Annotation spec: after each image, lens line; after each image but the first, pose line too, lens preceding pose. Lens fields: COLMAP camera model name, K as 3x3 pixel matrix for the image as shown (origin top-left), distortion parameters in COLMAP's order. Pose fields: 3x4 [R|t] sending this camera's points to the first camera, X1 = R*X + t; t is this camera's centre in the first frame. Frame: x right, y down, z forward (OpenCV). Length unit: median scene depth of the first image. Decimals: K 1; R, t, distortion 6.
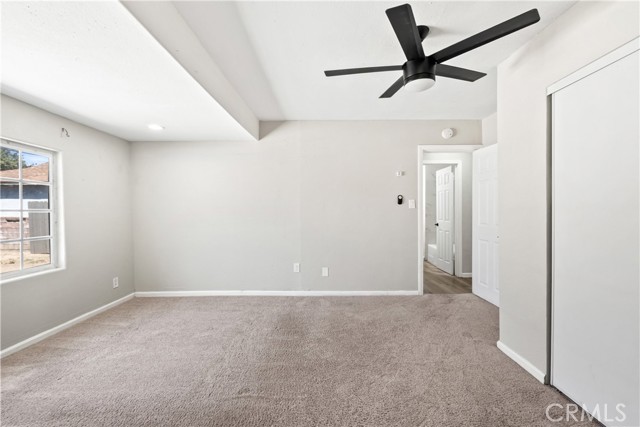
lens RADIAL K [[280.0, 0, 320.0], [0, 280.0, 213.5], [0, 0, 1]] dist [-0.000392, -0.000038]
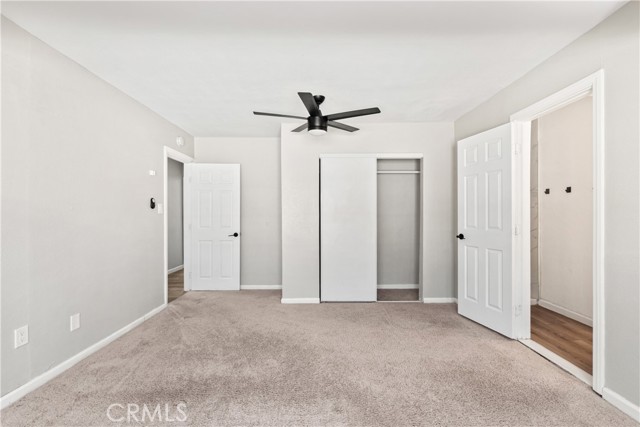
lens RADIAL K [[280.0, 0, 320.0], [0, 280.0, 213.5], [0, 0, 1]] dist [-0.000392, -0.000038]
pose [[-0.019294, 0.007650, 0.999785, -0.636504], [0.013219, 0.999885, -0.007396, -0.005167], [-0.999726, 0.013074, -0.019393, 0.556934]]
